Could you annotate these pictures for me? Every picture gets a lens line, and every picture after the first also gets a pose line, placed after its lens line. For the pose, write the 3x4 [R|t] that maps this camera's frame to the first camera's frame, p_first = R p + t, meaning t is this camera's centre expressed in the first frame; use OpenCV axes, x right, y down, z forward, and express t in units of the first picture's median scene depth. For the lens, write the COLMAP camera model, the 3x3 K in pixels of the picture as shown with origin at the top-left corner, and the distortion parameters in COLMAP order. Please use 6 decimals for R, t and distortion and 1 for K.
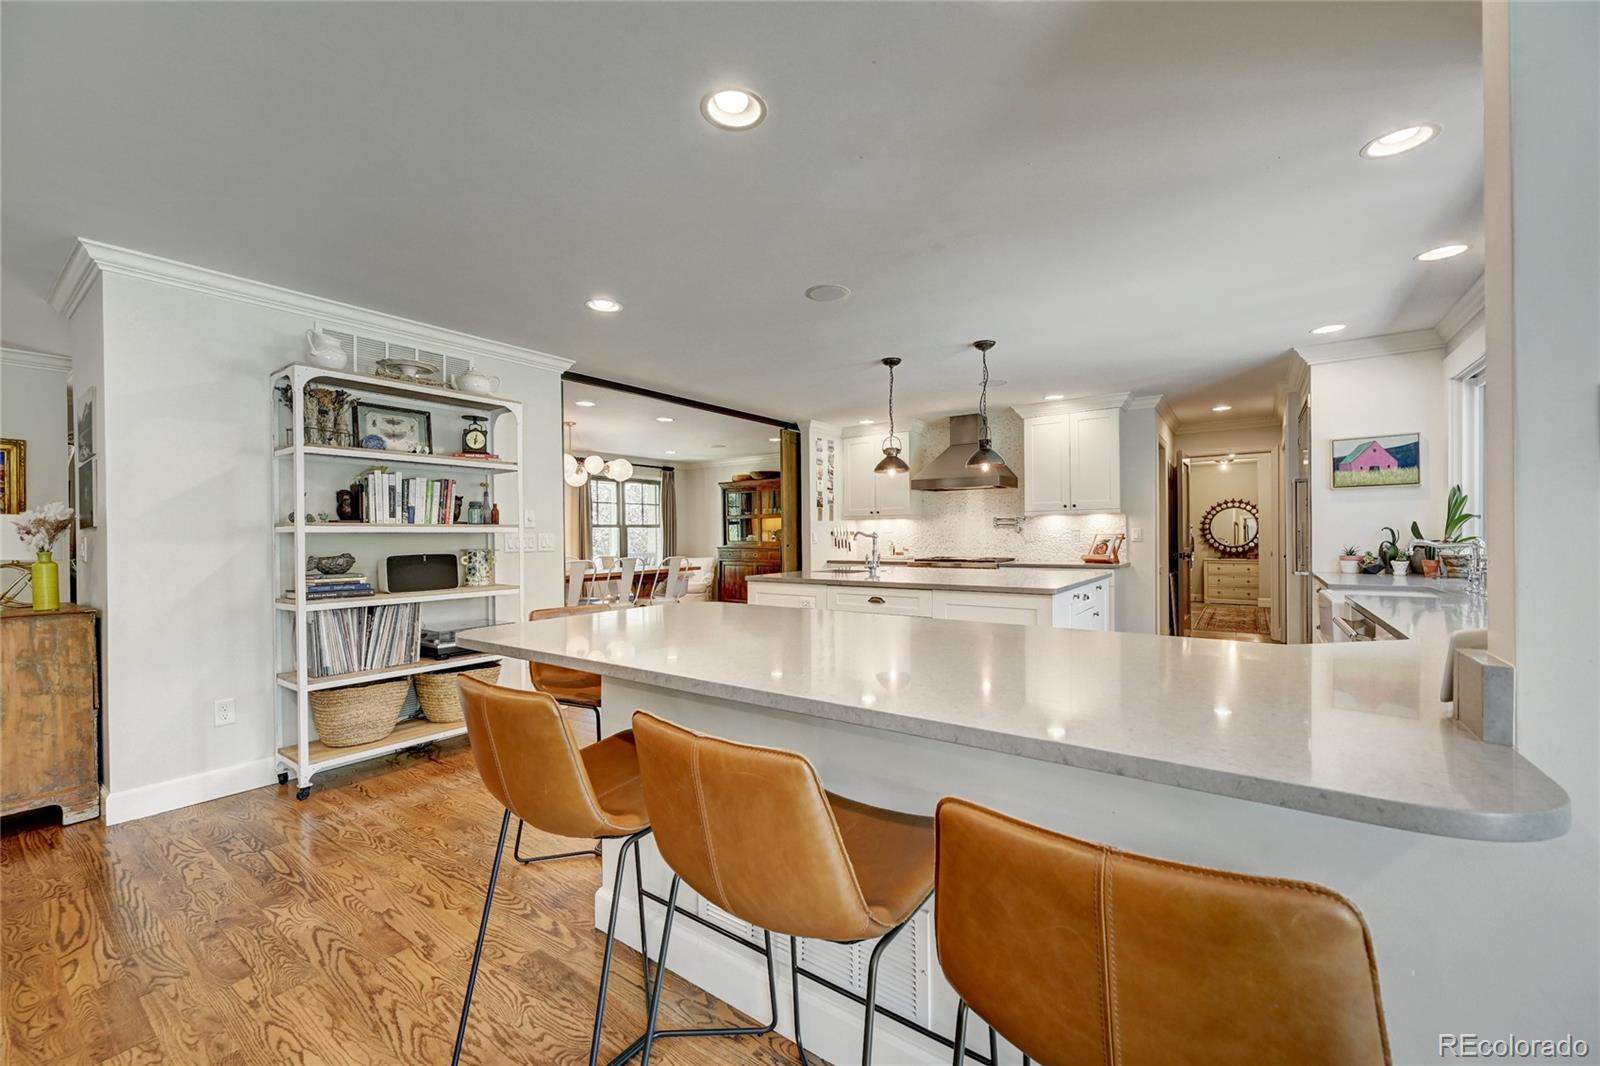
lens RADIAL K [[629.2, 0, 803.8], [0, 629.2, 537.5], [0, 0, 1]] dist [-0.001951, -0.000230]
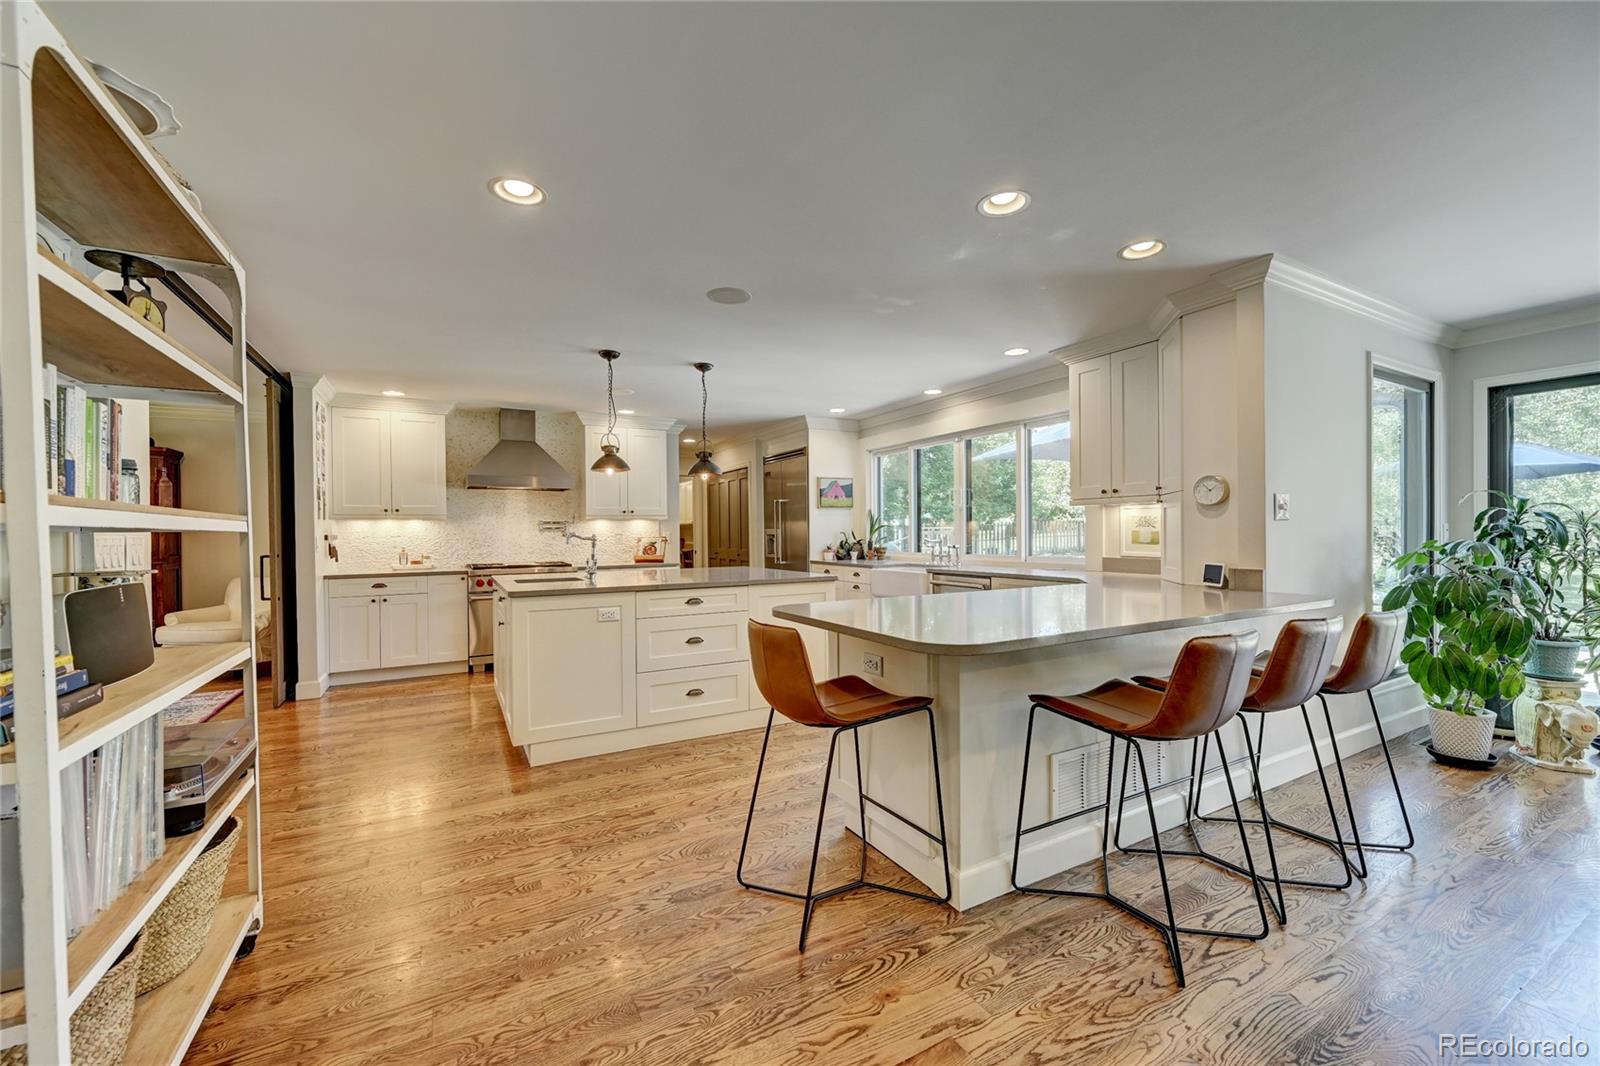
lens RADIAL K [[629.2, 0, 797.2], [0, 629.2, 535.4], [0, 0, 1]] dist [-0.001951, -0.000230]
pose [[0.432971, 0.001544, 0.901406, -0.379328], [0.010441, 0.999923, -0.006727, 0.001527], [-0.901347, 0.012324, 0.432922, 0.216259]]
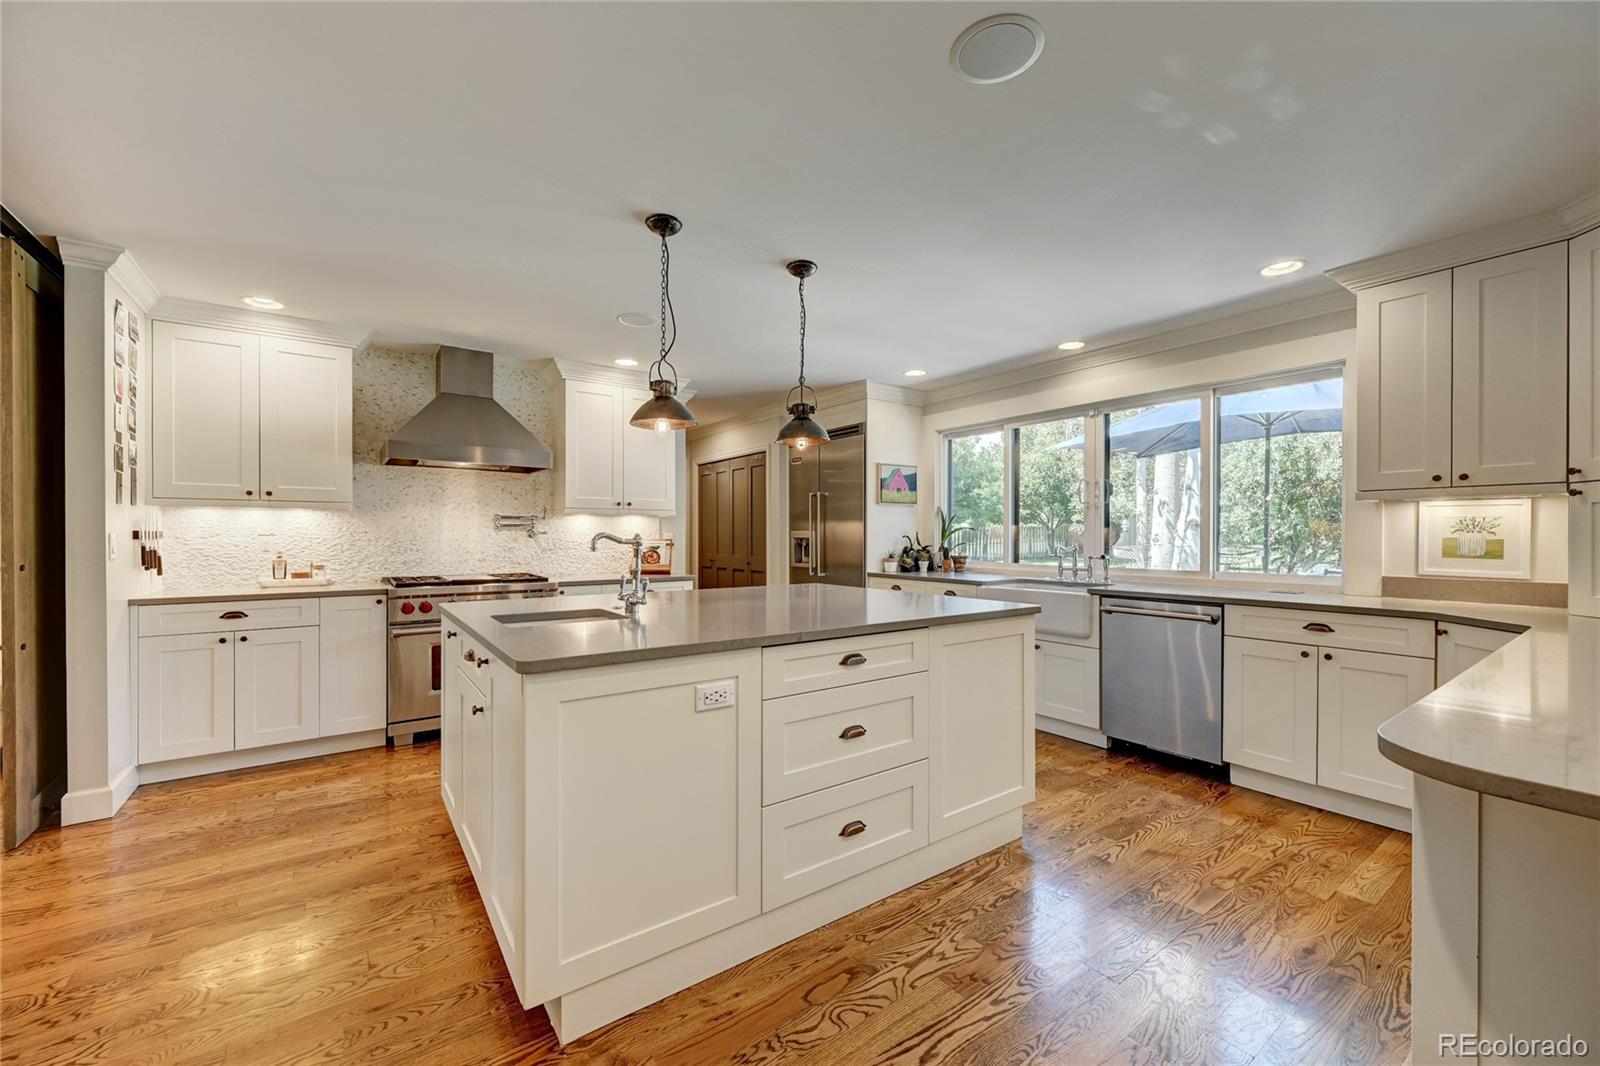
lens RADIAL K [[629.2, 0, 799.6], [0, 629.2, 537.3], [0, 0, 1]] dist [-0.001951, -0.000230]
pose [[0.322250, 0.008231, 0.946619, -0.218900], [0.000764, 0.999960, -0.008955, -0.000749], [-0.946654, 0.003609, 0.322231, 0.455020]]
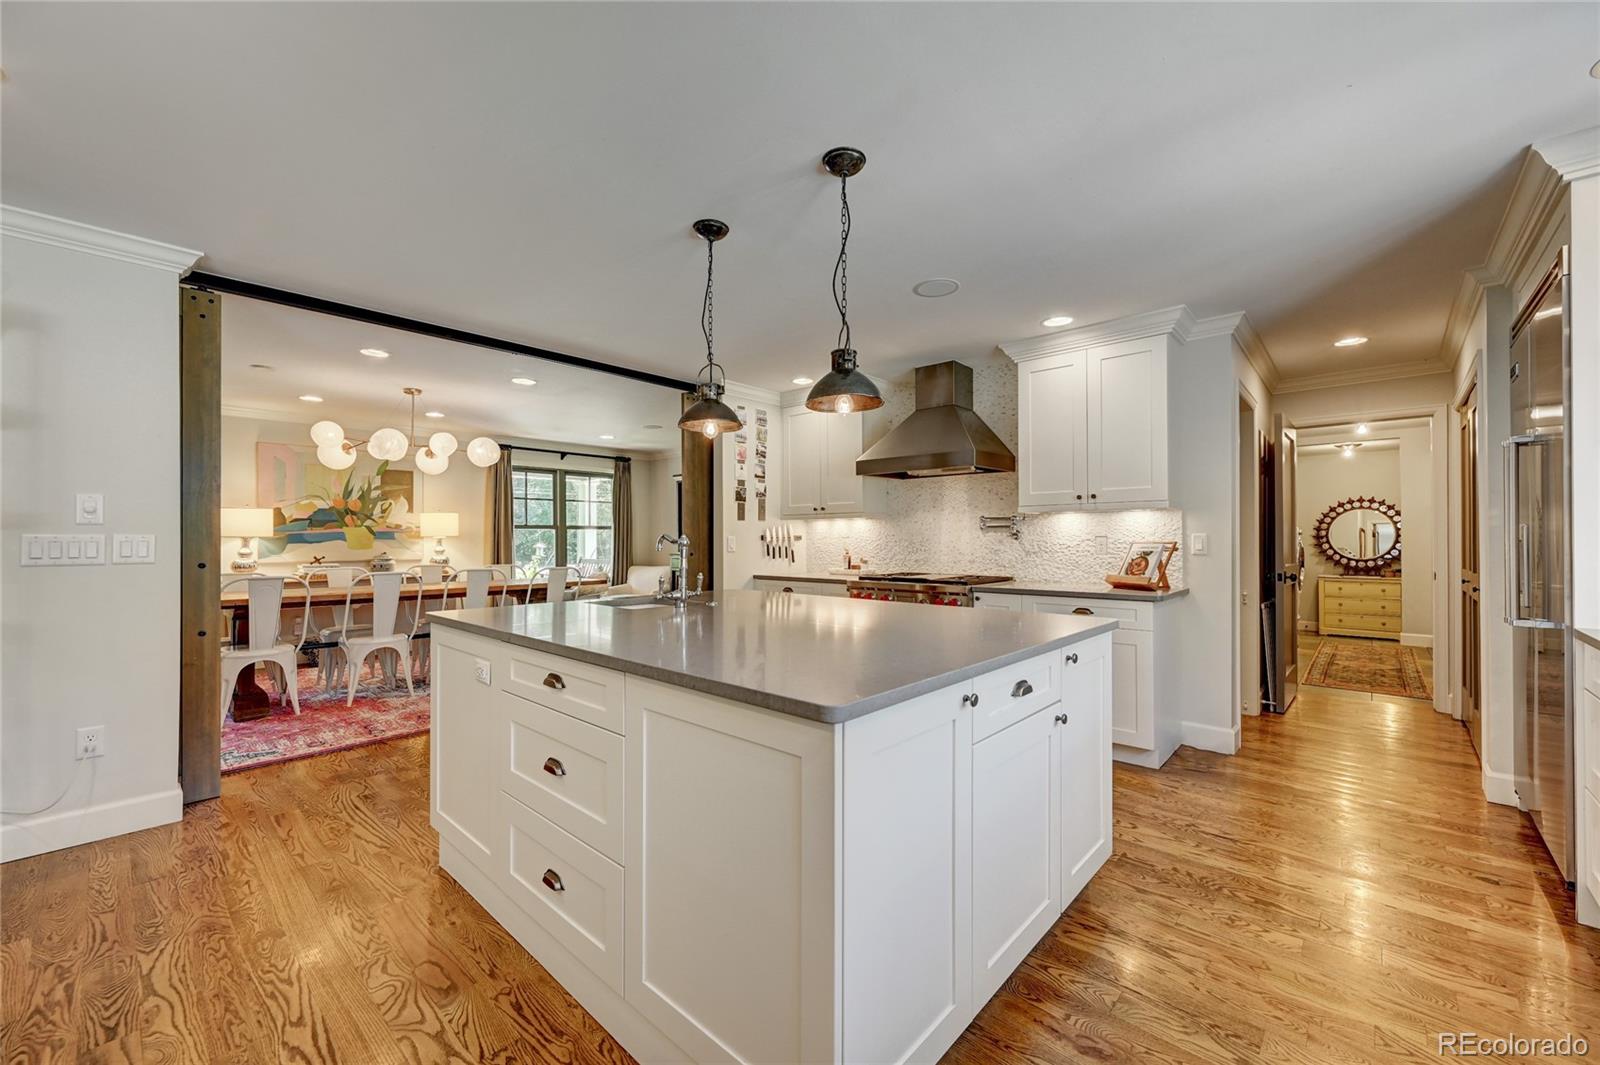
lens RADIAL K [[631.9, 0, 806.8], [0, 631.9, 537.4], [0, 0, 1]] dist [-0.001502, -0.000310]
pose [[0.993369, 0.007919, -0.114699, 0.185844], [-0.008803, 0.999935, -0.007206, -0.002335], [0.114634, 0.008168, 0.993374, 0.291751]]
